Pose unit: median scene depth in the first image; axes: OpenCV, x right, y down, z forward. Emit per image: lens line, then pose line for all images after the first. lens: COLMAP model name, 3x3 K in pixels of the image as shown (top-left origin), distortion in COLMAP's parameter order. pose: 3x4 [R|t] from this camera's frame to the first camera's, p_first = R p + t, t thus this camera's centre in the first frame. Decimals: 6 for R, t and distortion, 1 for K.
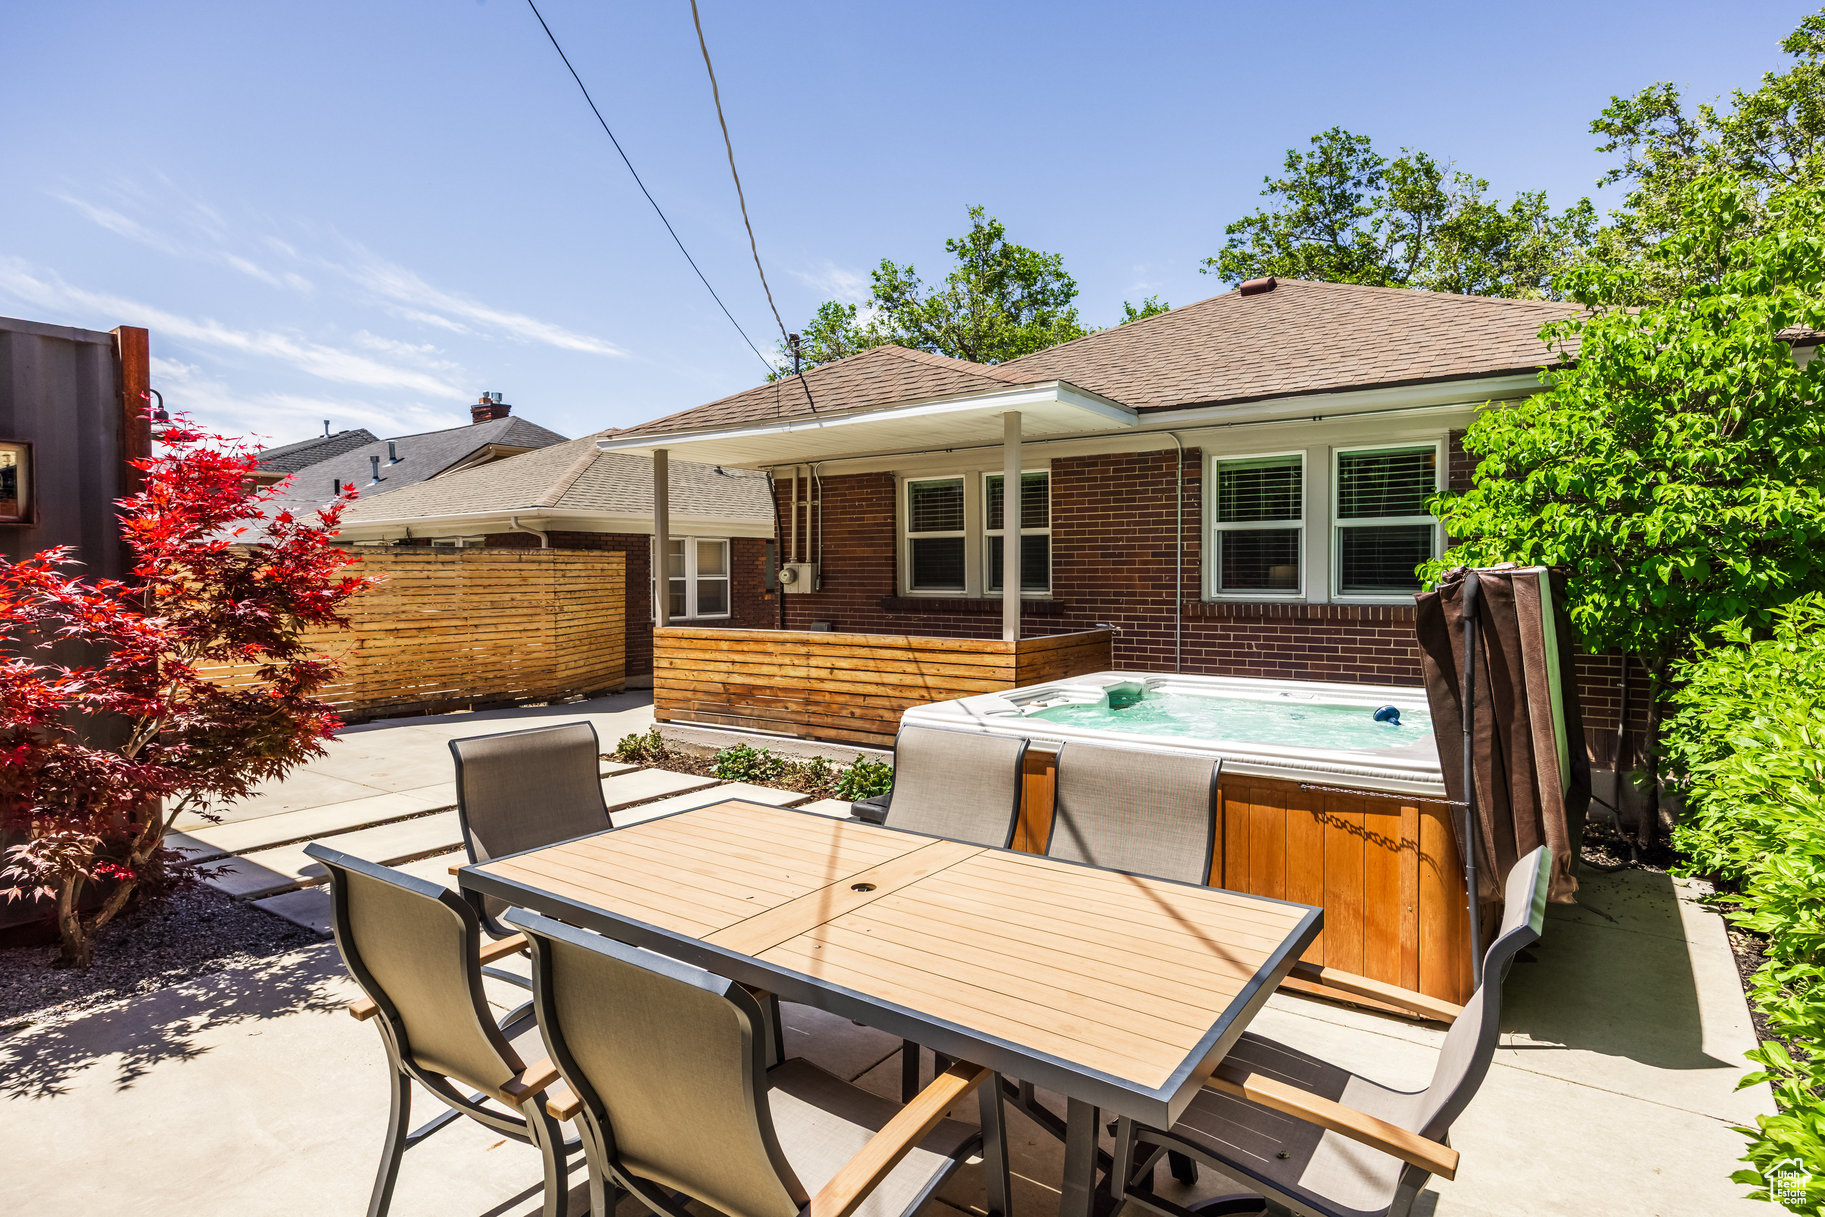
lens RADIAL K [[965.3, 0, 931.3], [0, 965.3, 582.2], [0, 0, 1]] dist [0.004359, -0.001512]
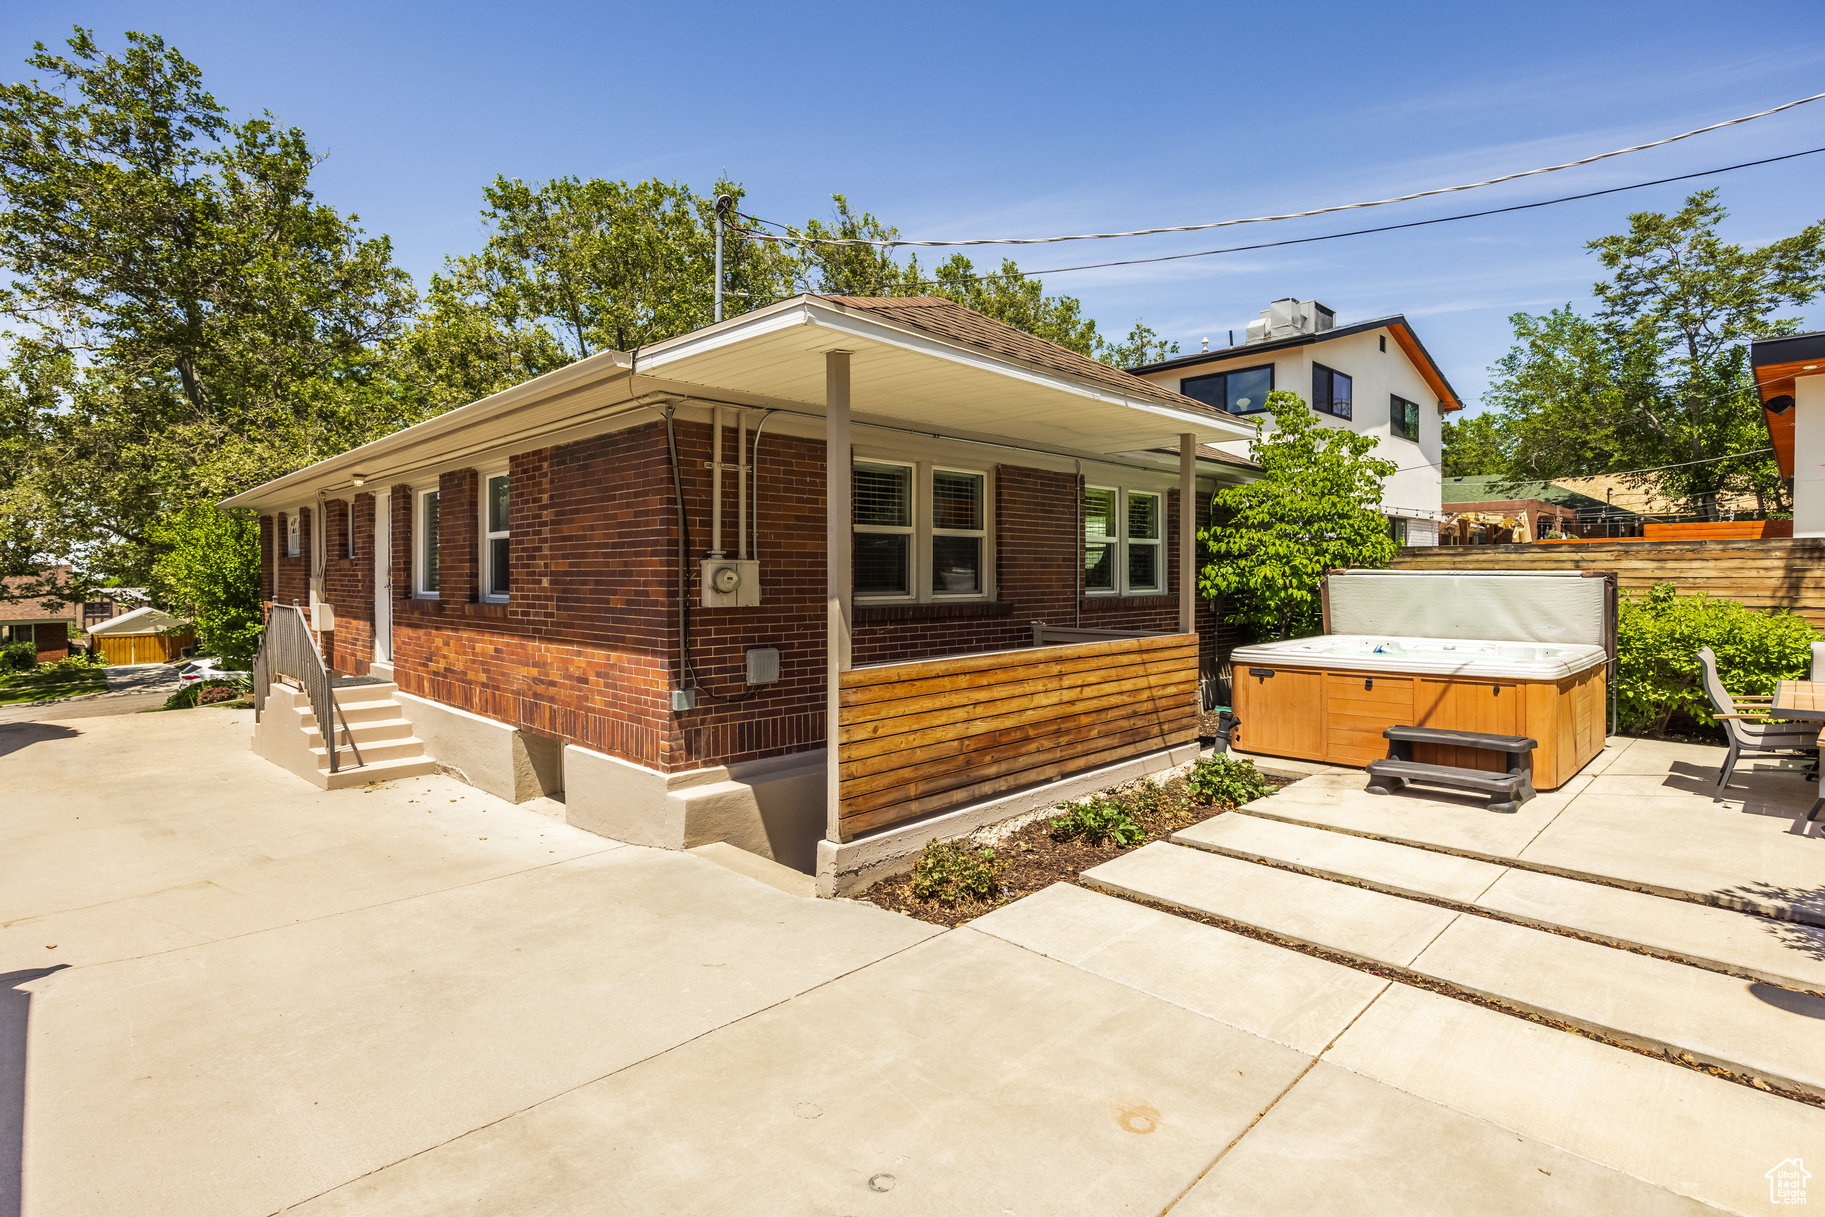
lens RADIAL K [[869.9, 0, 944.7], [0, 869.9, 577.7], [0, 0, 1]] dist [0.014313, 0.000055]
pose [[0.166552, 0.002875, 0.986028, -0.805753], [0.015389, 0.999866, -0.005514, -0.003272], [-0.985913, 0.016093, 0.166486, 0.908042]]
